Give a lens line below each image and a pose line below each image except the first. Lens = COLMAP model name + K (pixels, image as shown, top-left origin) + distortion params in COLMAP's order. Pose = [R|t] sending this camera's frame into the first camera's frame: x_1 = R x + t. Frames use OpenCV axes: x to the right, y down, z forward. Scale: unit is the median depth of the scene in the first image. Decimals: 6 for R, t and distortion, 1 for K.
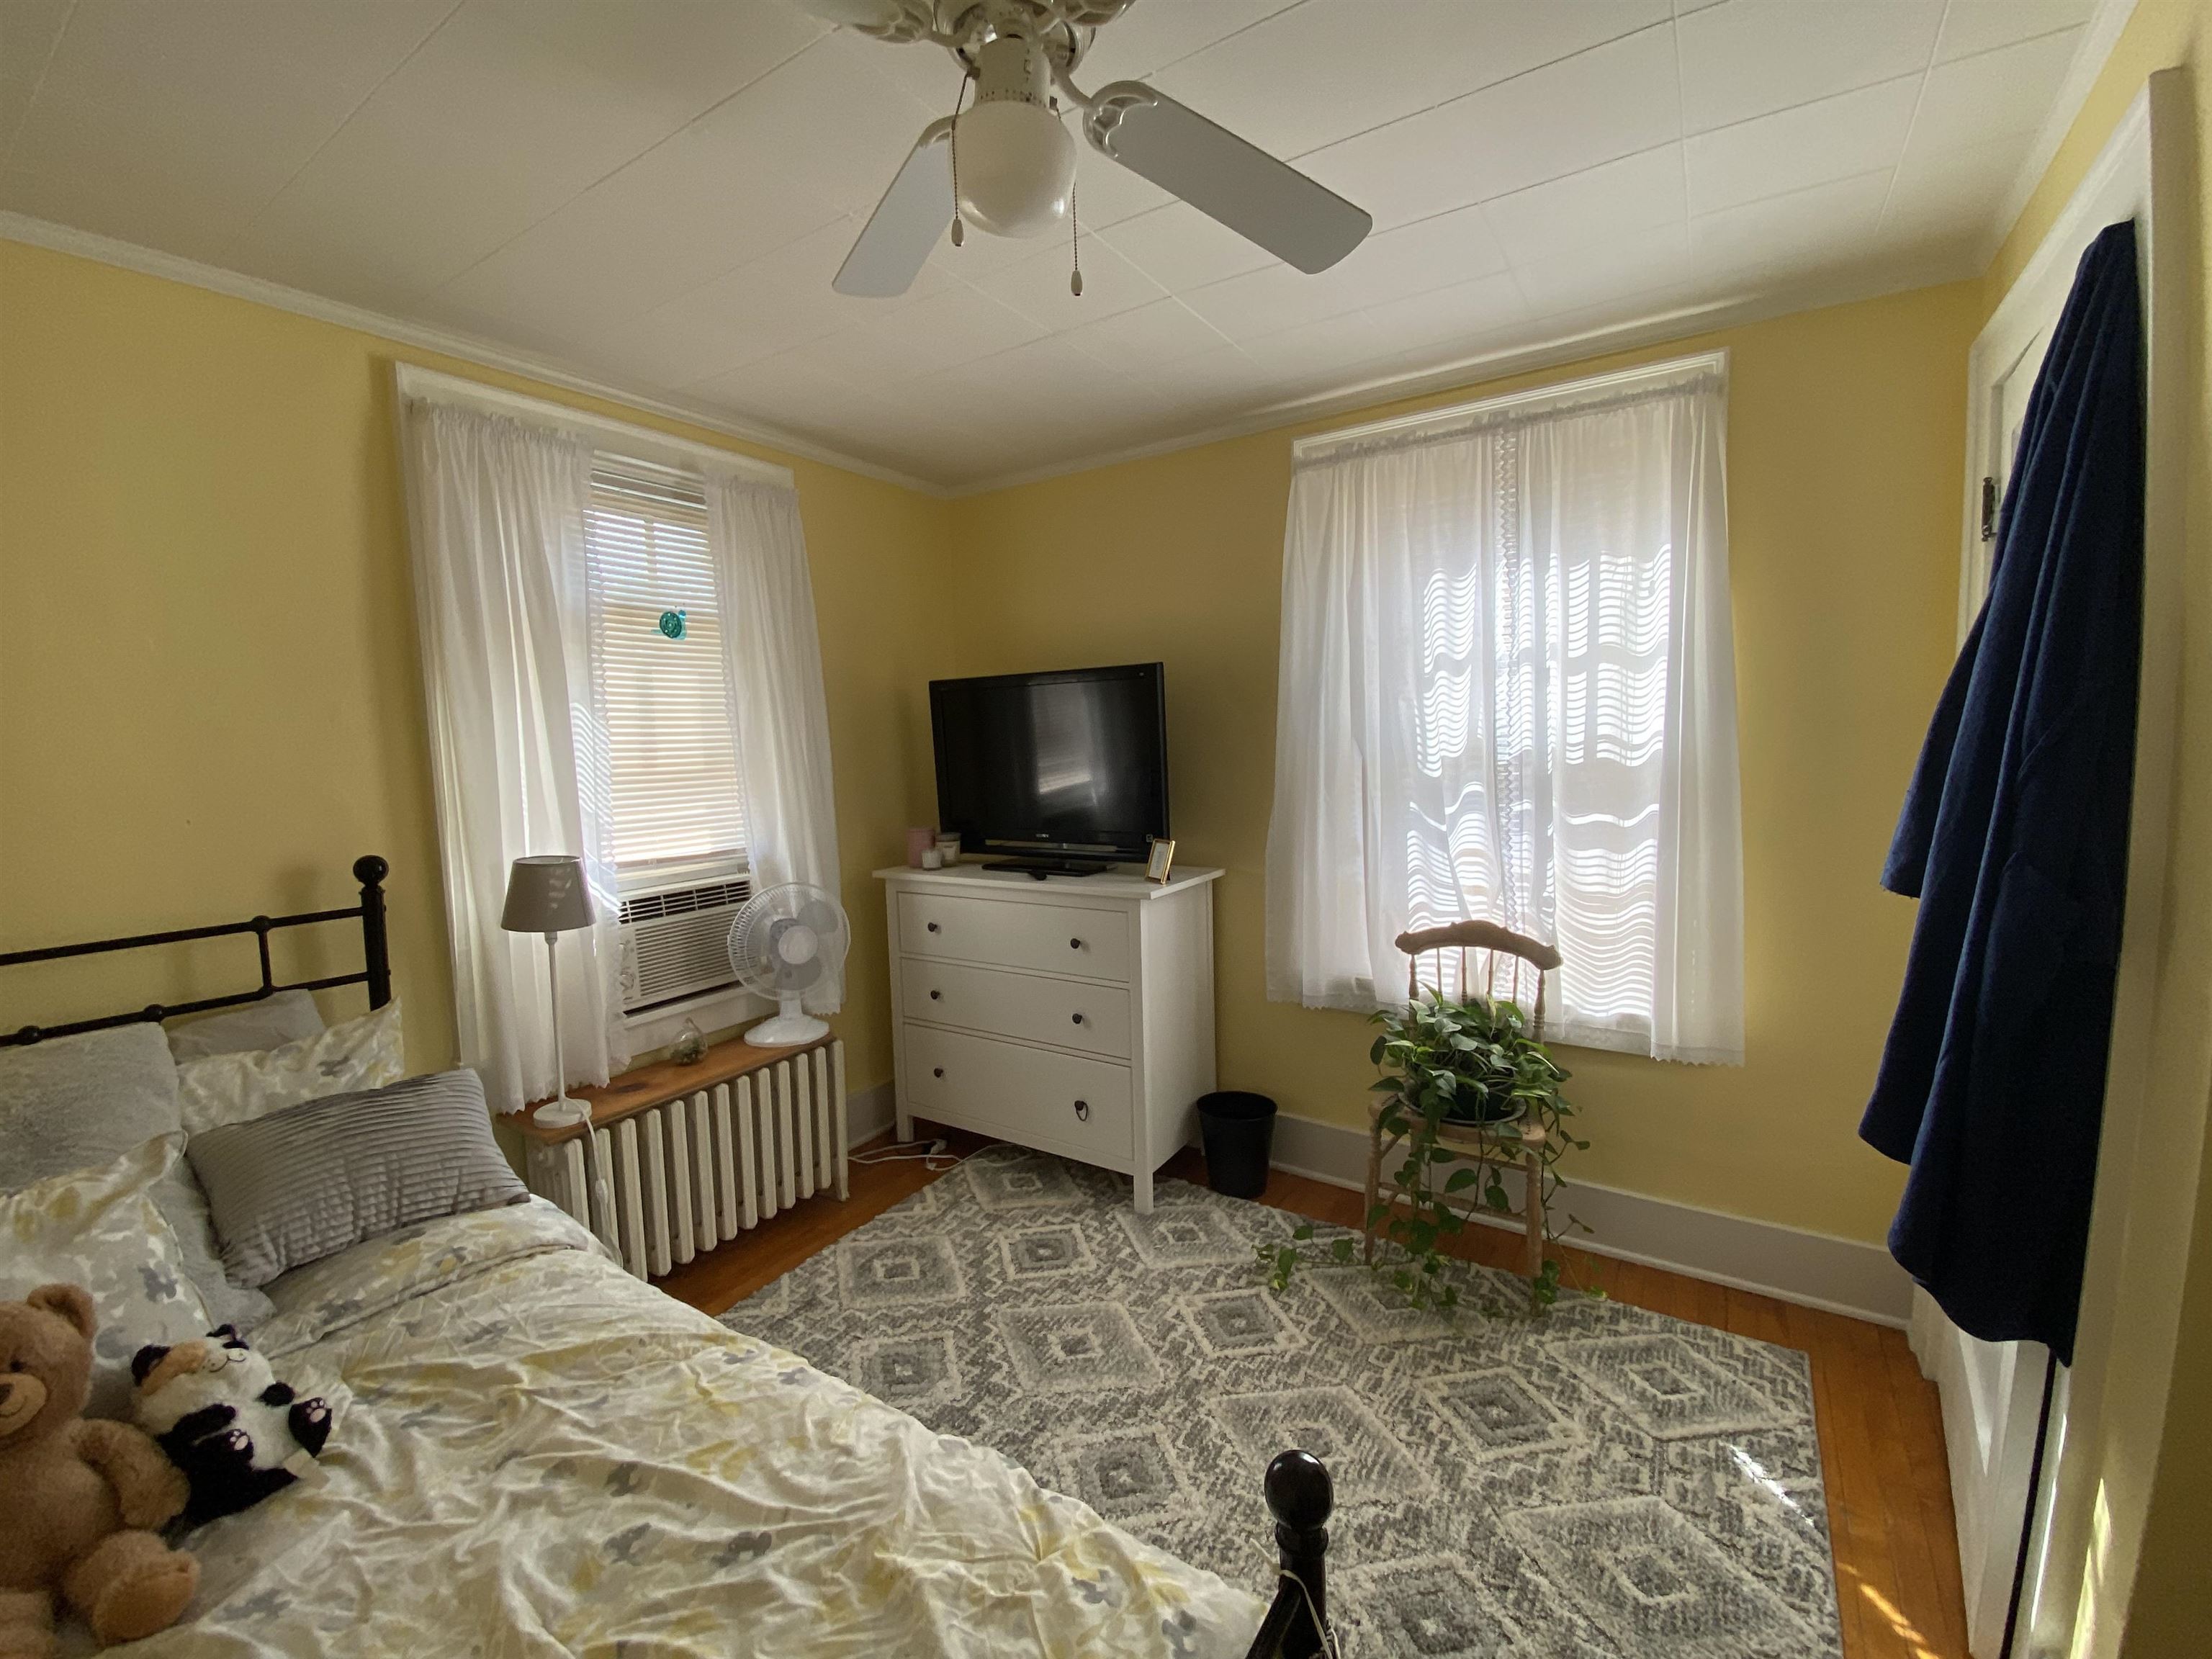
lens RADIAL K [[946.8, 0, 1106.0], [0, 946.8, 829.5], [0, 0, 1]] dist [0.024250, -0.022034]
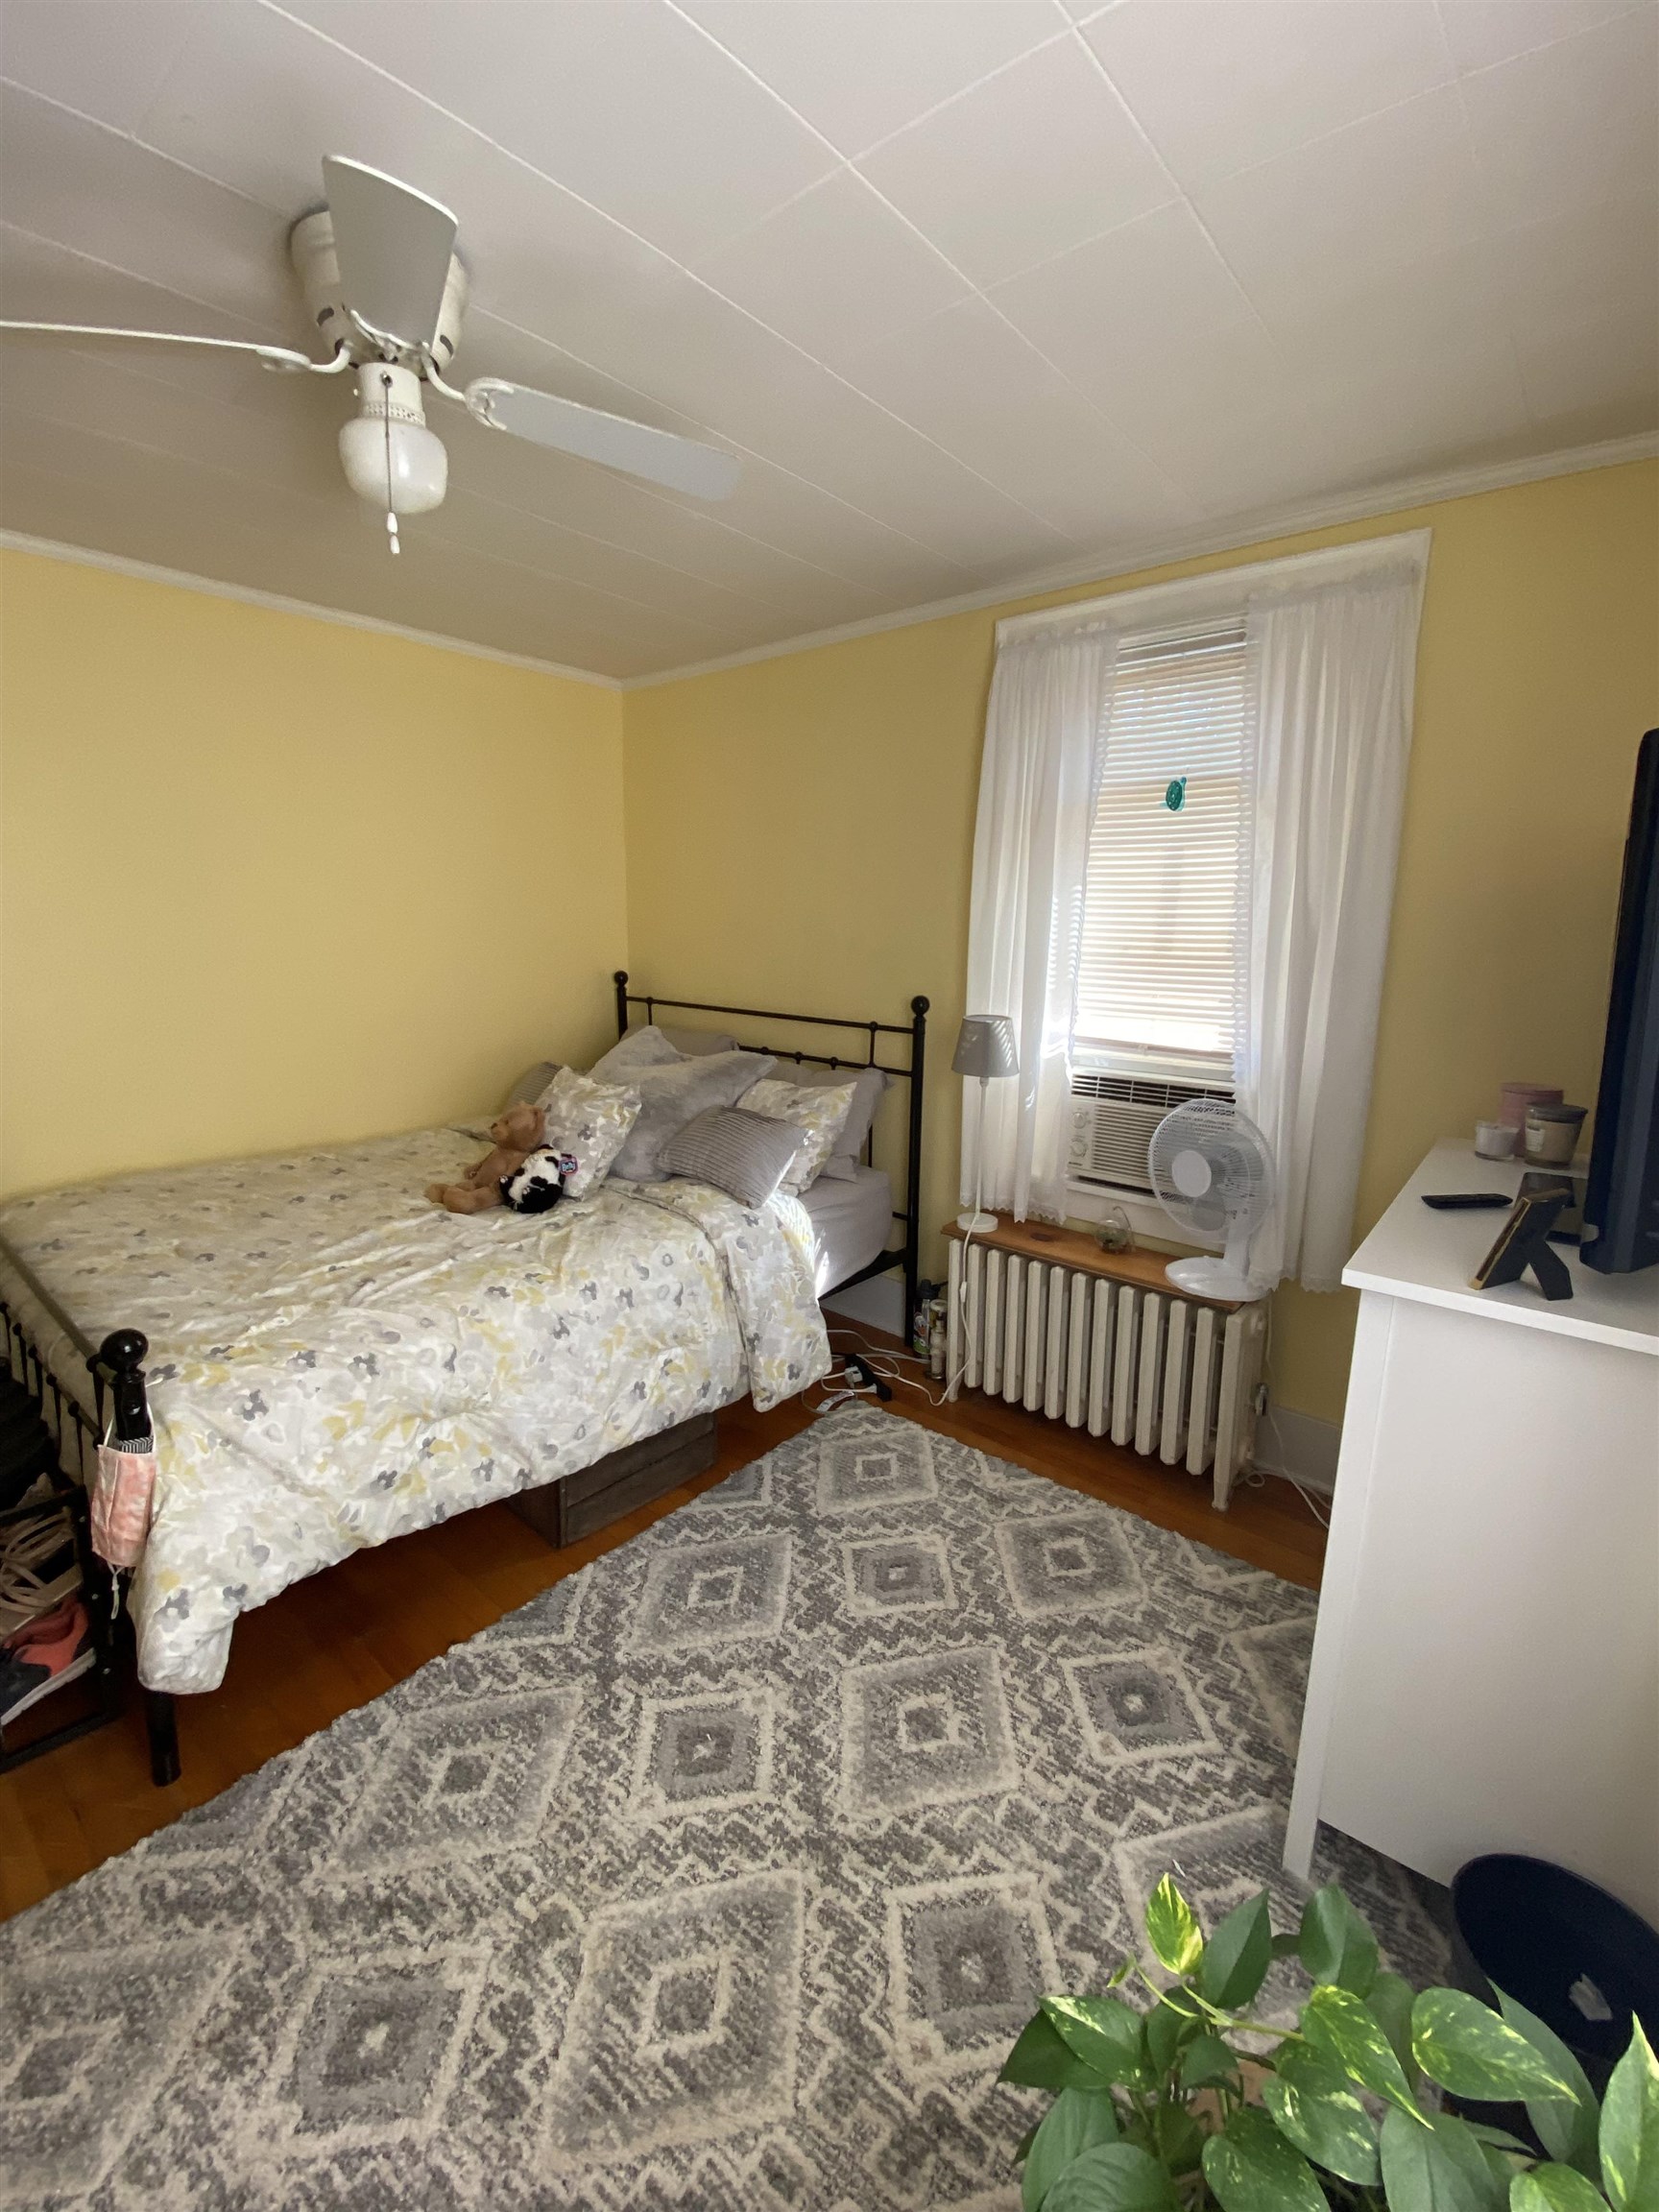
lens RADIAL K [[946.8, 0, 826.2], [0, 946.8, 1096.1], [0, 0, 1]] dist [0.024250, -0.022034]
pose [[-0.152058, 0.194029, -0.969140, 0.670676], [-0.113793, 0.970584, 0.212172, -0.110020], [0.981799, 0.142544, -0.125505, 1.013531]]
